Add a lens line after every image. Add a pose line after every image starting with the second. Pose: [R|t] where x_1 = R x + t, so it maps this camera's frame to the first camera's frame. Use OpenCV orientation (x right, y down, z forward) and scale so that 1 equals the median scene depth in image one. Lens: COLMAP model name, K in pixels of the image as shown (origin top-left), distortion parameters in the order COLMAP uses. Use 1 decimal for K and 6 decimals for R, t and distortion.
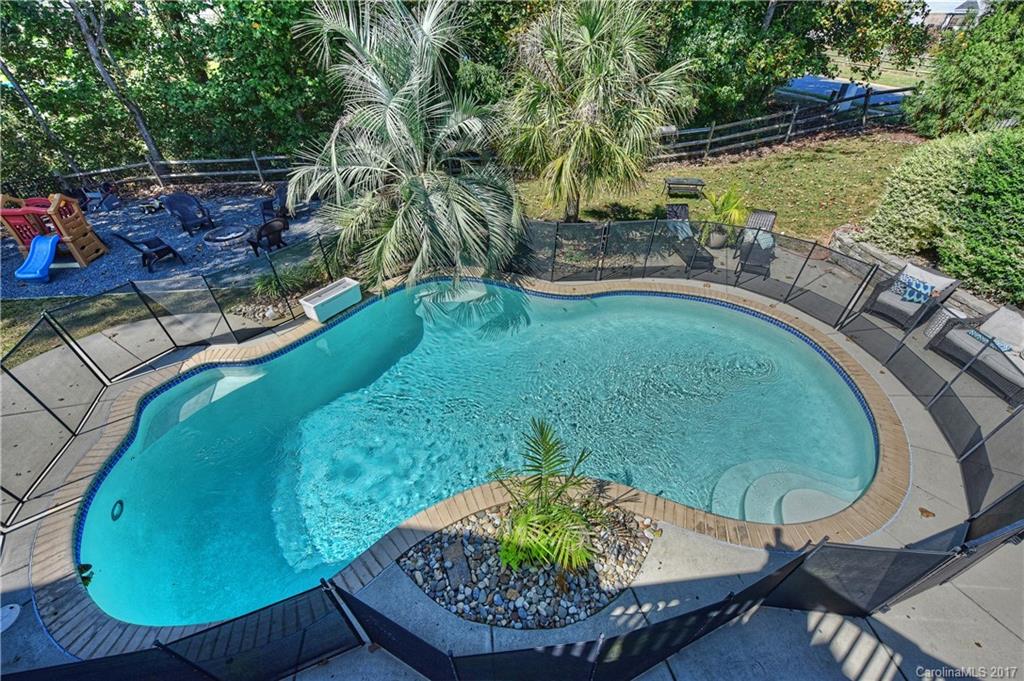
lens RADIAL K [[403.2, 0, 512.0], [0, 403.2, 340.5], [0, 0, 1]] dist [-0.001184, -0.000460]
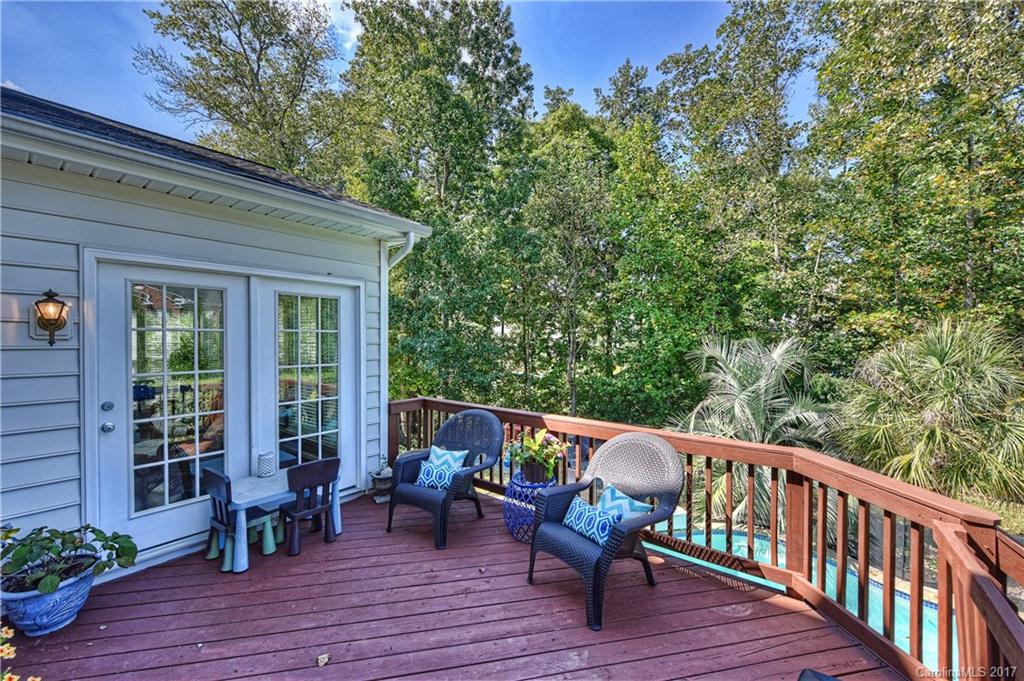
lens RADIAL K [[403.2, 0, 512.0], [0, 403.2, 340.5], [0, 0, 1]] dist [-0.001184, -0.000460]
pose [[0.705195, -0.006650, -0.708982, 0.141848], [-0.439687, 0.780355, -0.444659, 0.253901], [0.556214, 0.625301, 0.547379, -0.364553]]
